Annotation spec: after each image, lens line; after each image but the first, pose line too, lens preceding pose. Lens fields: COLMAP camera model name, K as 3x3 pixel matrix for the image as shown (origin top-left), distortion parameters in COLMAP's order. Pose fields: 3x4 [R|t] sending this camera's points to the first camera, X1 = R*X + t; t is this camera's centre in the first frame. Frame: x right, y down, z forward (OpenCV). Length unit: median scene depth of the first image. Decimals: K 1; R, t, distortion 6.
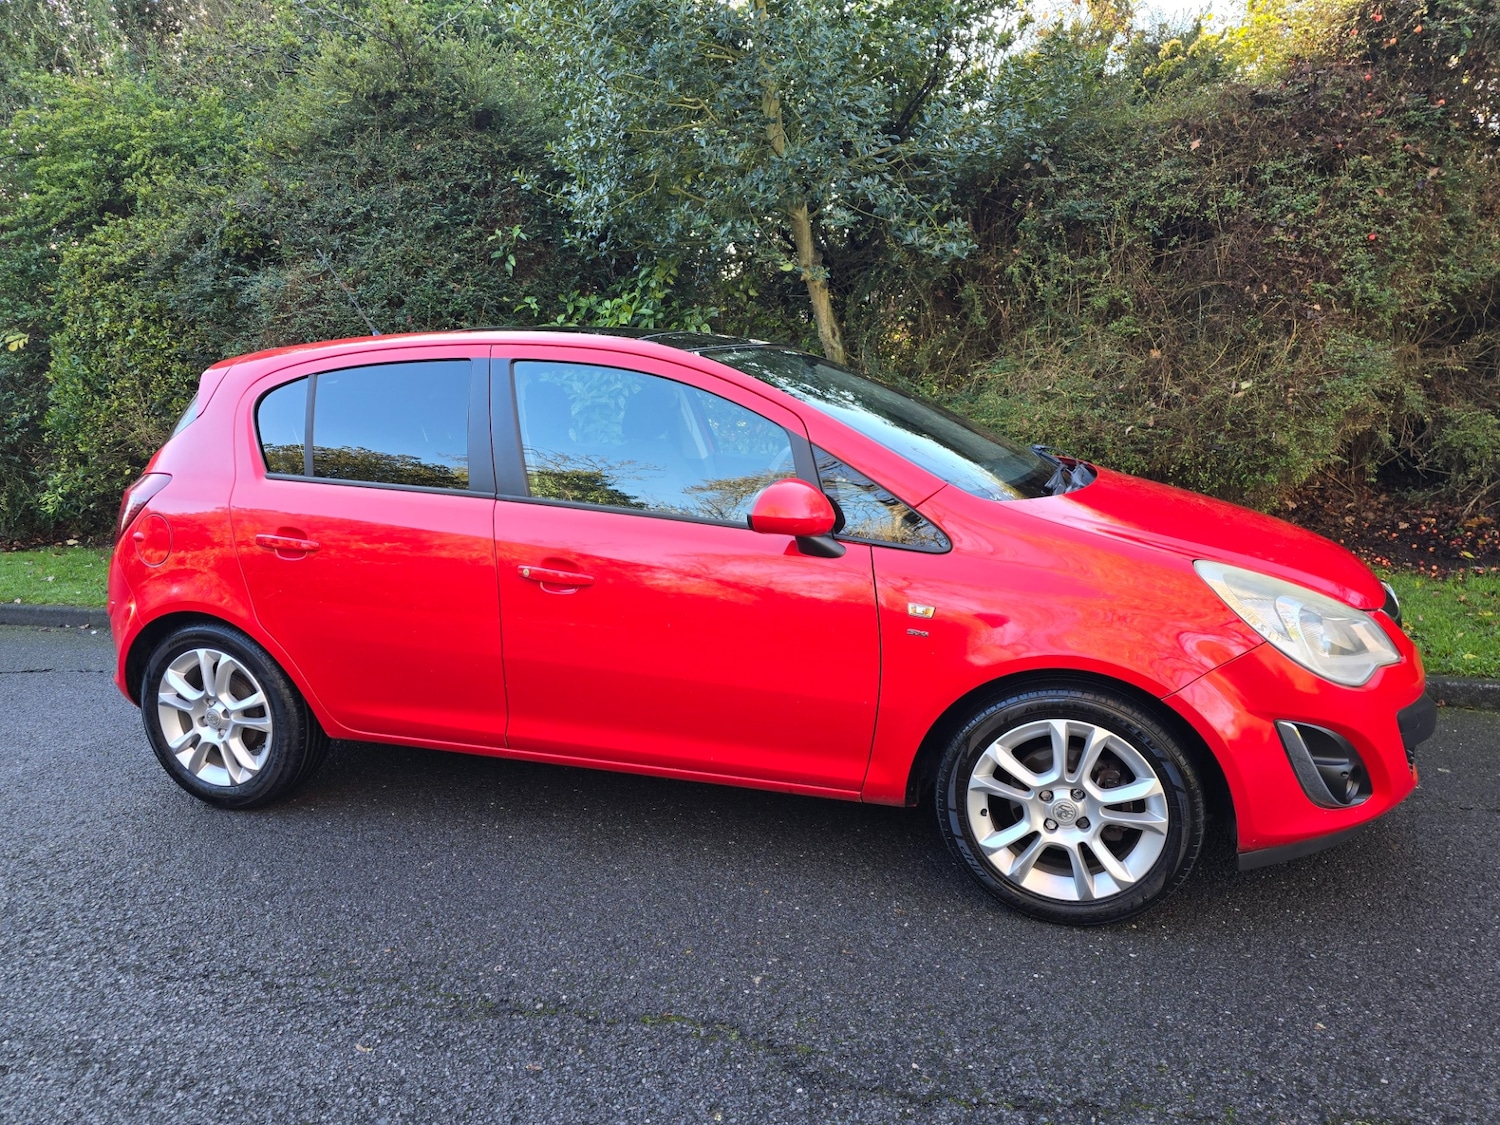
lens RADIAL K [[1002.7, 0, 750.0], [0, 1002.7, 562.5], [0, 0, 1]] dist [0.052515, -0.040999]
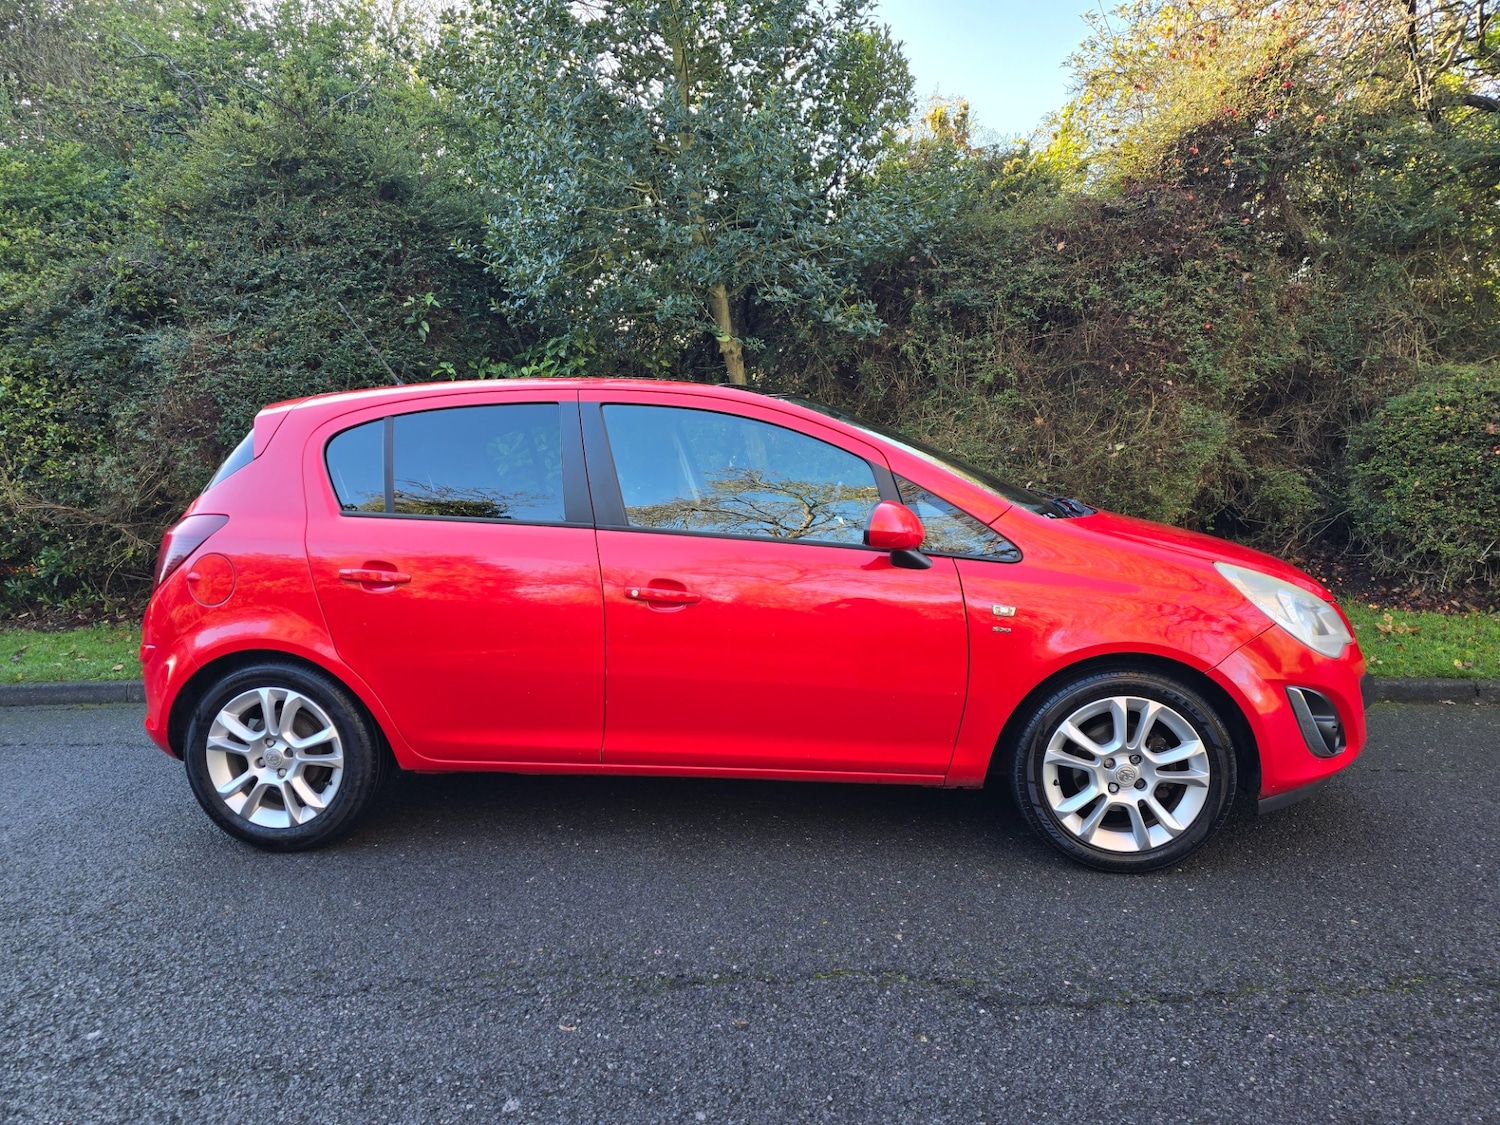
lens RADIAL K [[998.4, 0, 747.8], [0, 998.4, 568.6], [0, 0, 1]] dist [0.065800, -0.054733]
pose [[0.979850, -0.018704, 0.198859, -0.161501], [0.033346, 0.996951, -0.070540, 0.032379], [-0.196933, 0.075750, 0.977486, -0.044144]]
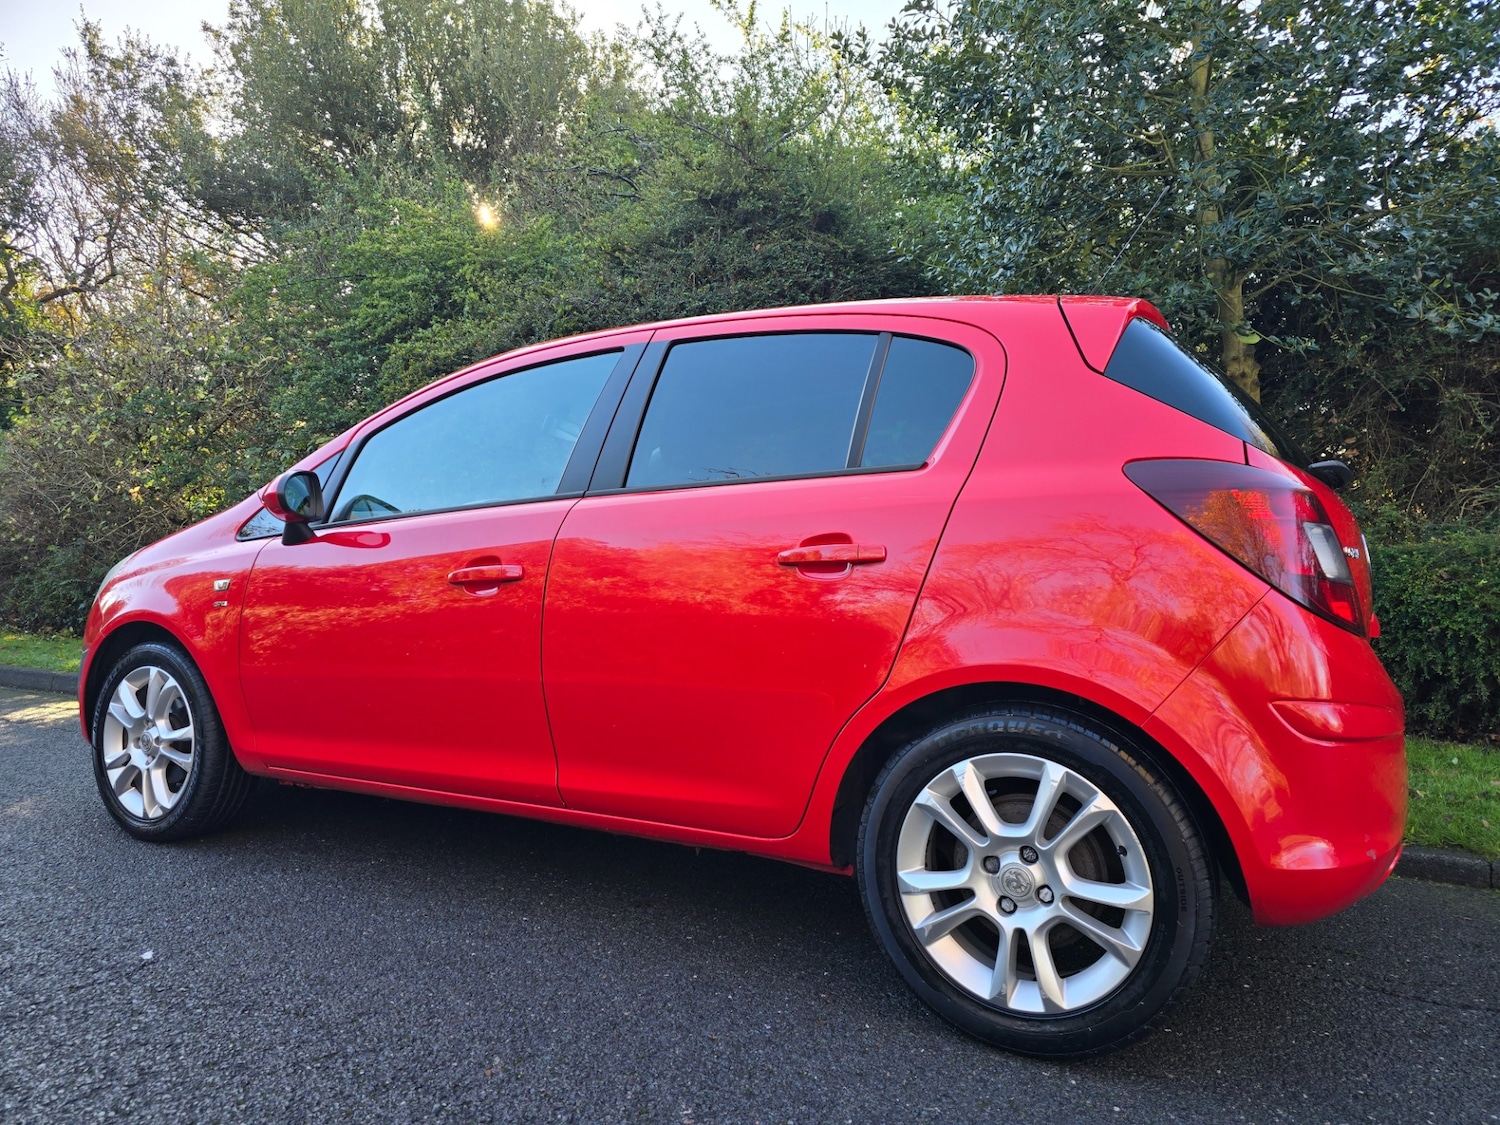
lens RADIAL K [[1002.9, 0, 746.8], [0, 1002.9, 561.9], [0, 0, 1]] dist [0.051736, -0.040591]
pose [[0.981325, 0.058874, -0.183128, -0.197834], [-0.093206, 0.978320, -0.184940, 0.059049], [0.168269, 0.198555, 0.965537, 0.214494]]
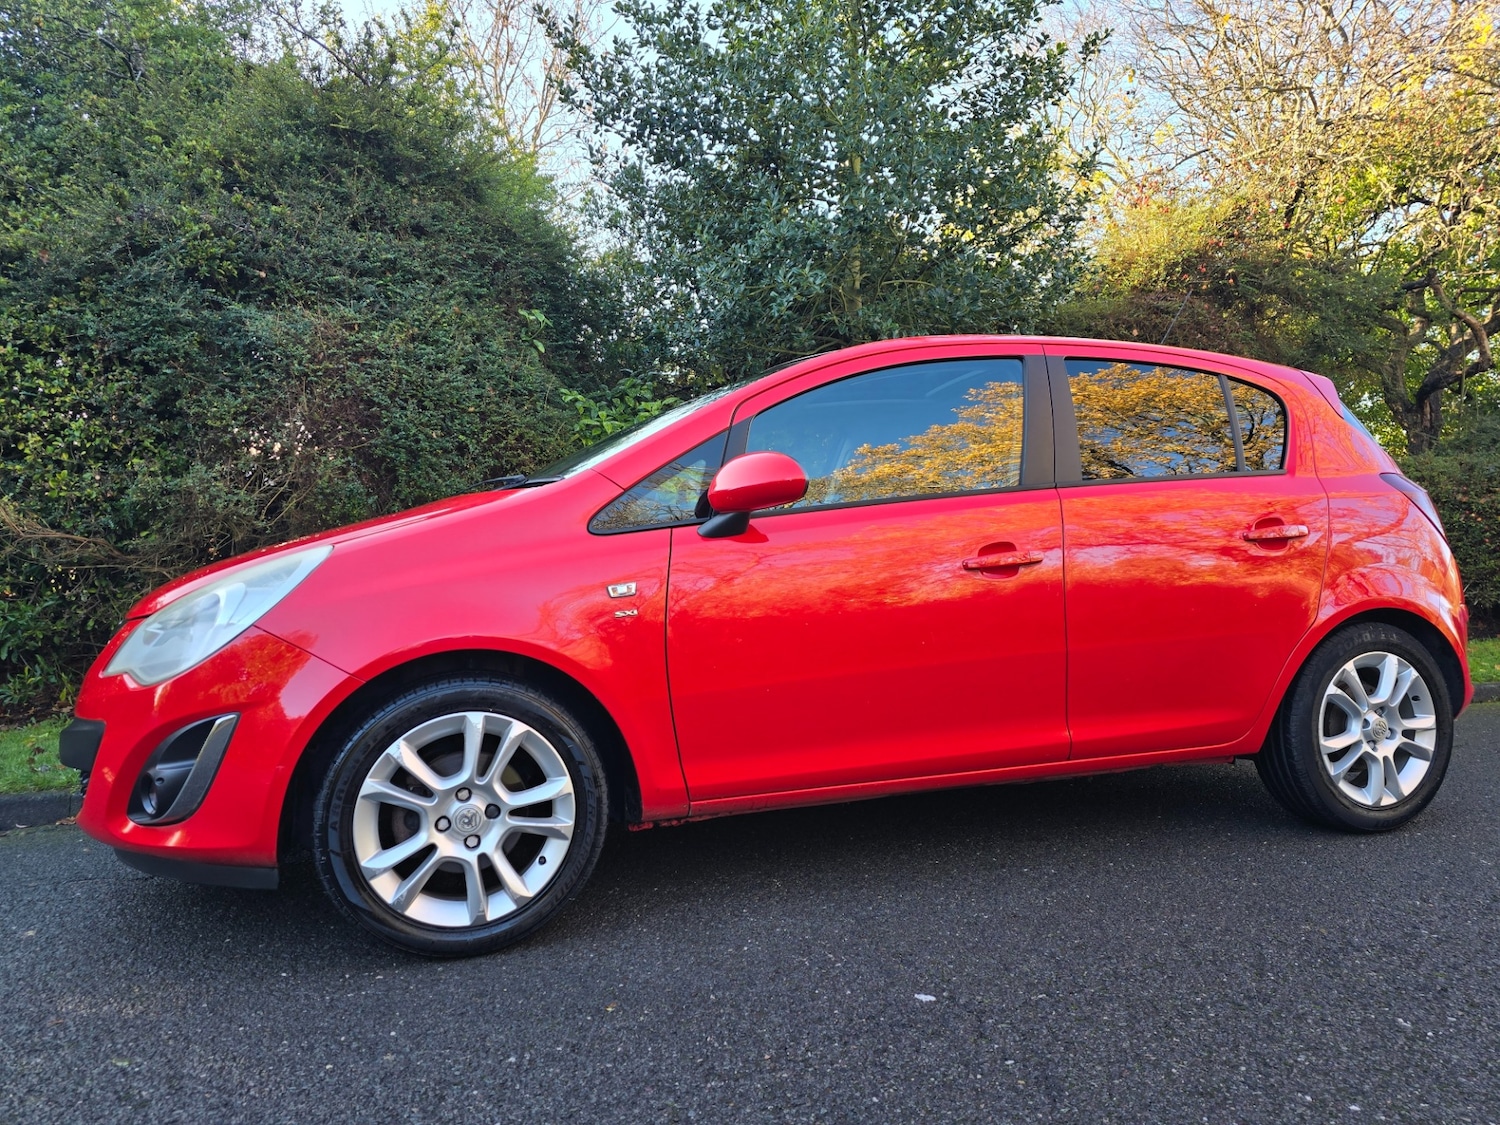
lens RADIAL K [[998.4, 0, 747.8], [0, 998.4, 568.6], [0, 0, 1]] dist [0.065800, -0.054733]
pose [[0.804612, 0.018400, 0.593515, -0.780635], [0.099070, 0.981351, -0.164730, 0.063493], [-0.585478, 0.191343, 0.787784, 0.324539]]
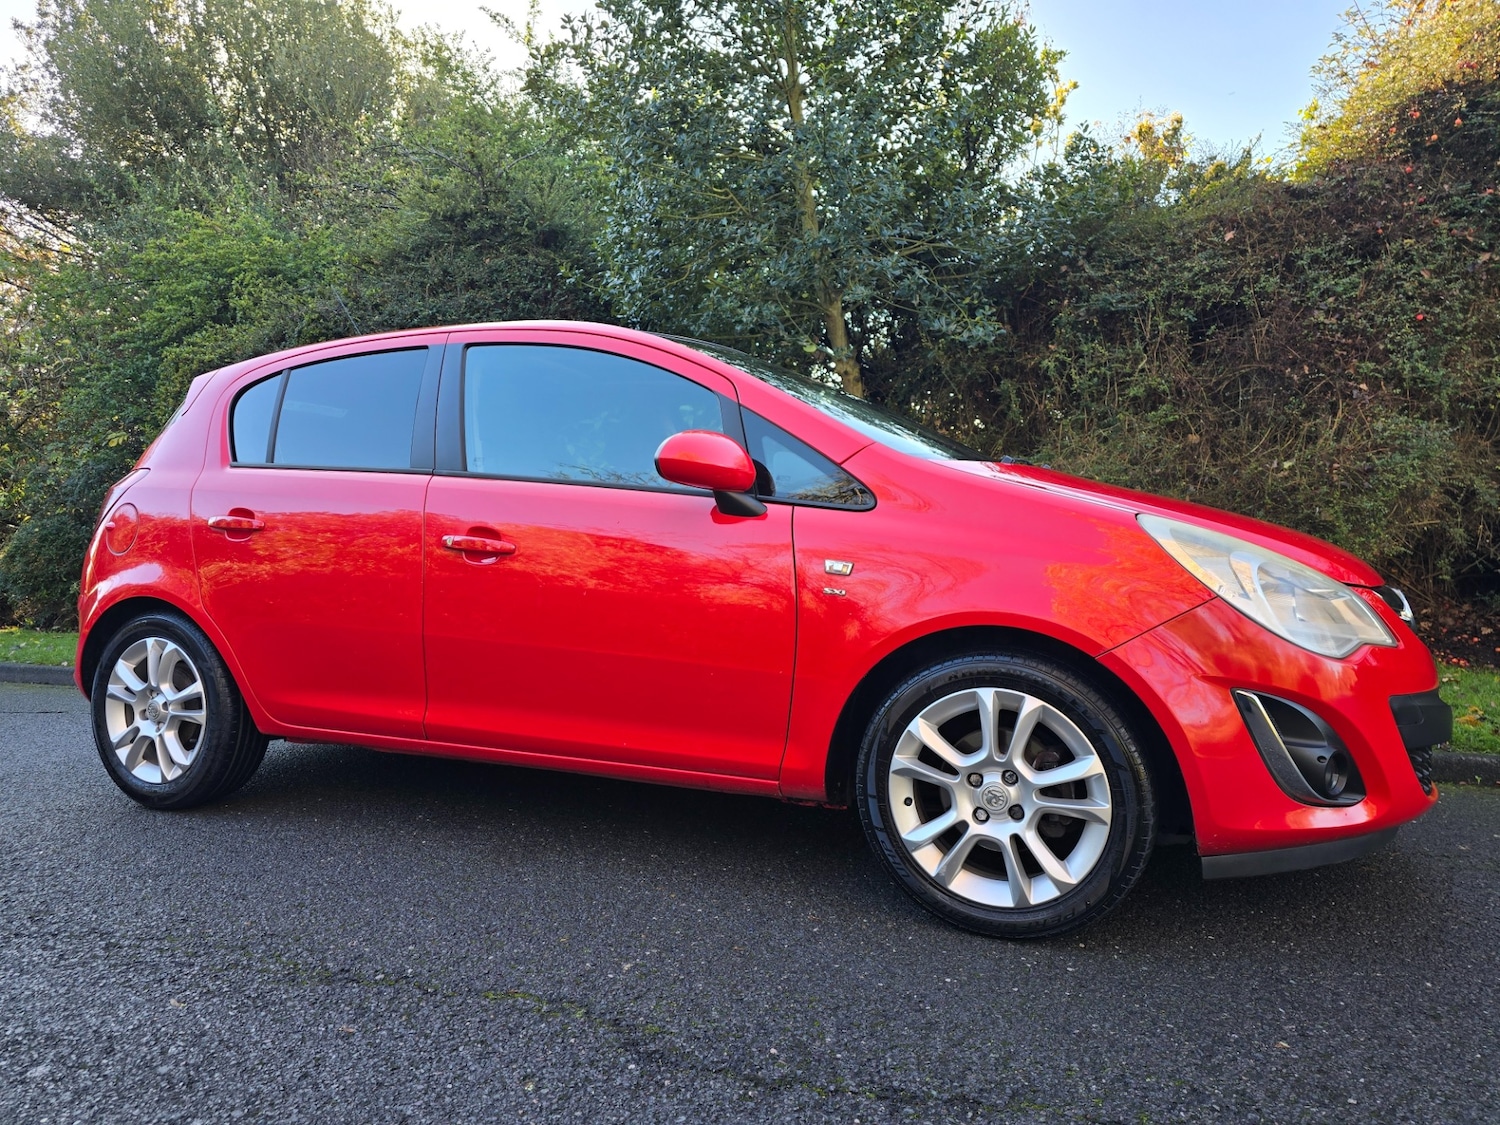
lens RADIAL K [[1002.9, 0, 746.8], [0, 1002.9, 561.9], [0, 0, 1]] dist [0.051736, -0.040591]
pose [[0.994704, 0.029282, -0.098518, 0.079800], [-0.045389, 0.985171, -0.165462, 0.089666], [0.092212, 0.169058, 0.981283, 0.040496]]
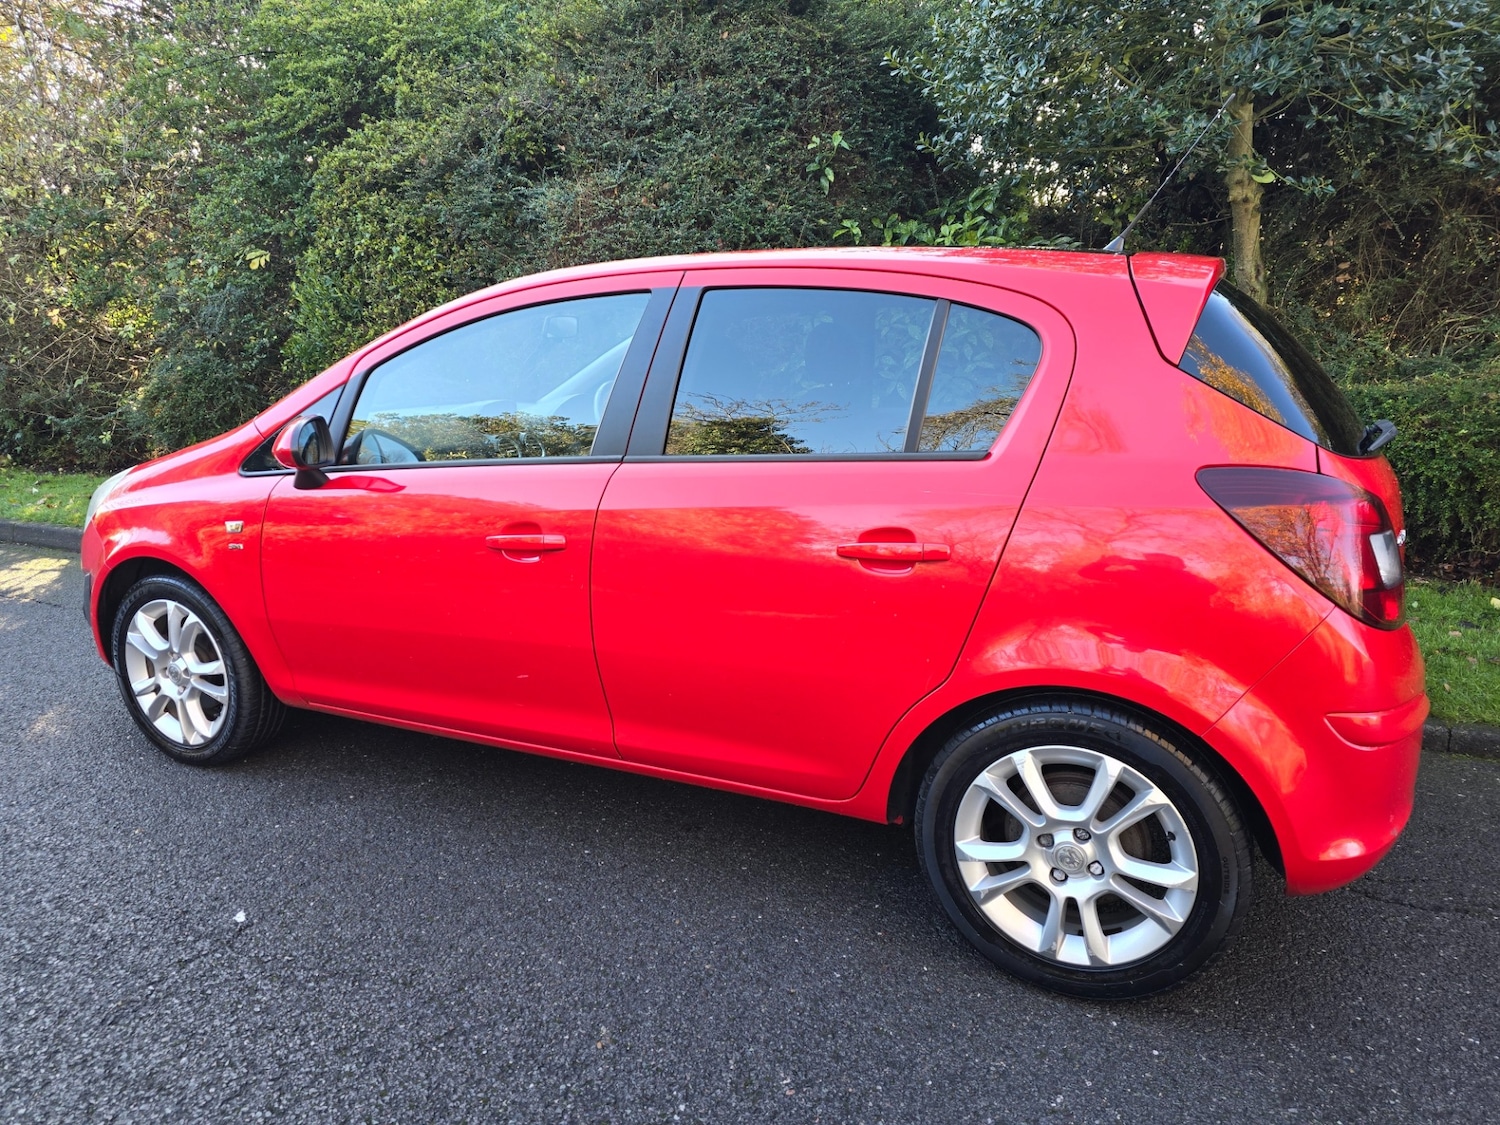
lens RADIAL K [[999.1, 0, 742.2], [0, 999.1, 561.6], [0, 0, 1]] dist [0.066427, -0.059175]
pose [[0.991214, 0.064709, -0.115359, -0.247908], [-0.059096, 0.996926, 0.051435, -0.027056], [0.118332, -0.044166, 0.991991, 0.202294]]
